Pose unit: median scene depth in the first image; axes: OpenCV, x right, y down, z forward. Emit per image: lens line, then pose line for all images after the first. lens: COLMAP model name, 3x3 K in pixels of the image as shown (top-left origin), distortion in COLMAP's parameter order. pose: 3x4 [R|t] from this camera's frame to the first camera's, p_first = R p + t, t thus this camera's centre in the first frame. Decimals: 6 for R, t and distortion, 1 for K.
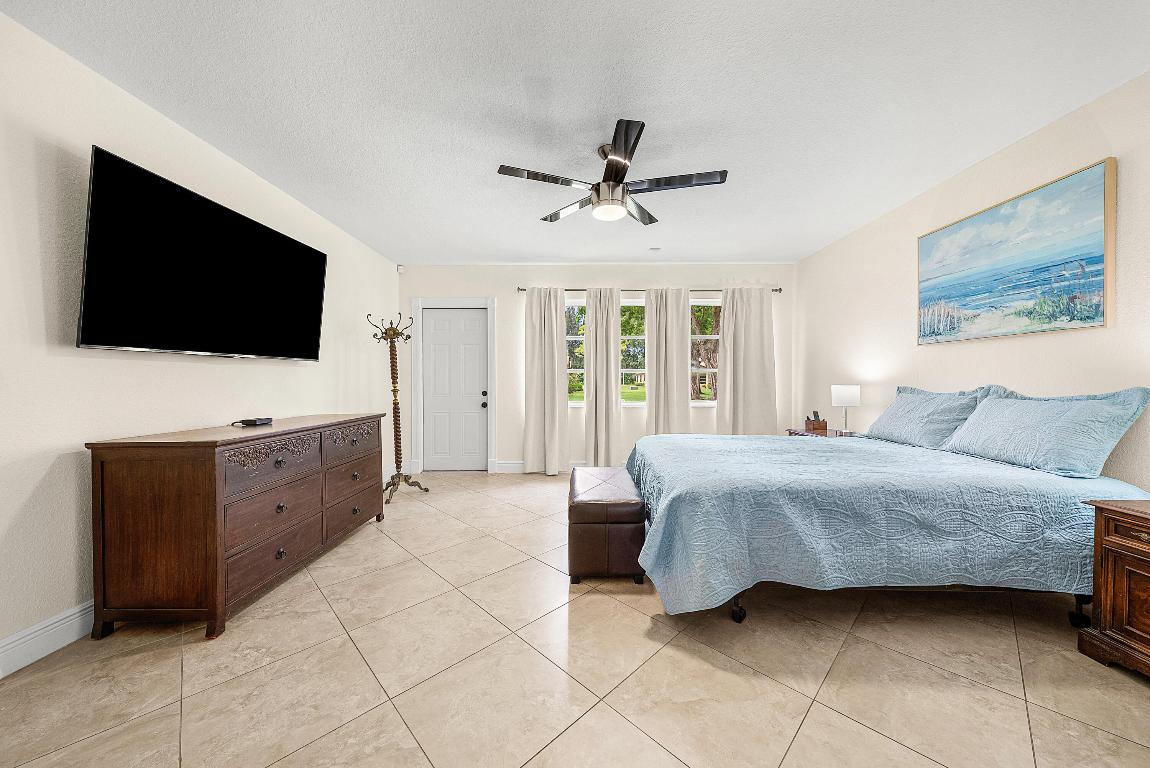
lens RADIAL K [[398.2, 0, 581.6], [0, 398.2, 381.0], [0, 0, 1]] dist [-0.005022, -0.000054]
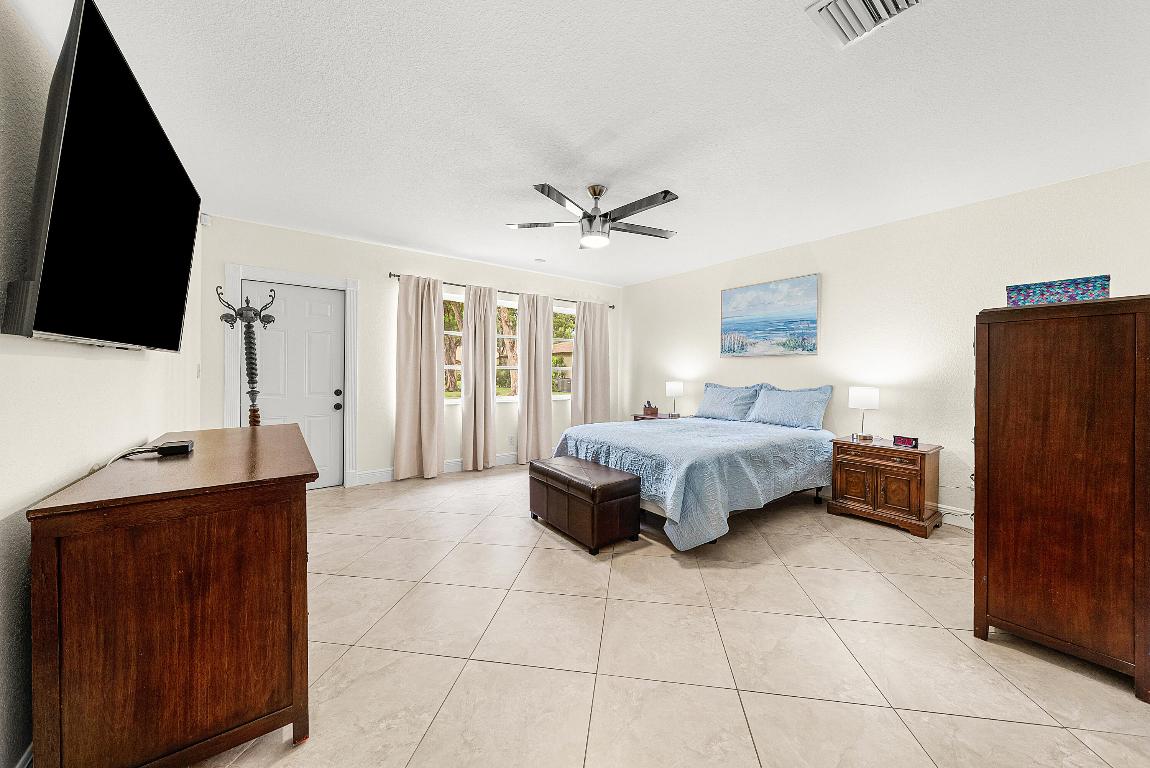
lens RADIAL K [[395.3, 0, 577.9], [0, 395.3, 373.9], [0, 0, 1]] dist [-0.007138, -0.000075]
pose [[0.802015, 0.004991, 0.597283, -0.622261], [-0.007603, 0.999969, 0.001854, -0.024809], [-0.597256, -0.006029, 0.802028, 0.074537]]
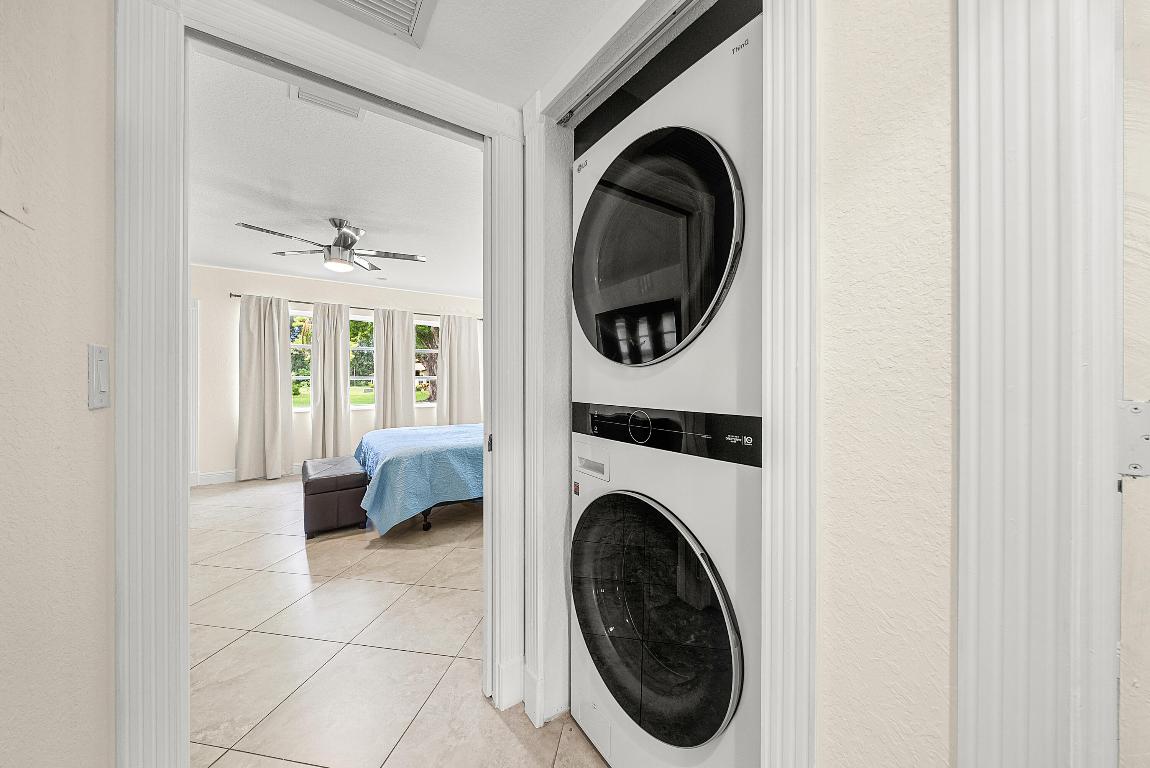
lens RADIAL K [[398.2, 0, 581.6], [0, 398.2, 381.0], [0, 0, 1]] dist [-0.005022, -0.000054]
pose [[0.812744, 0.000642, 0.582620, -0.043352], [0.000421, 0.999998, -0.001689, -0.026416], [-0.582620, 0.001618, 0.812743, -0.538405]]
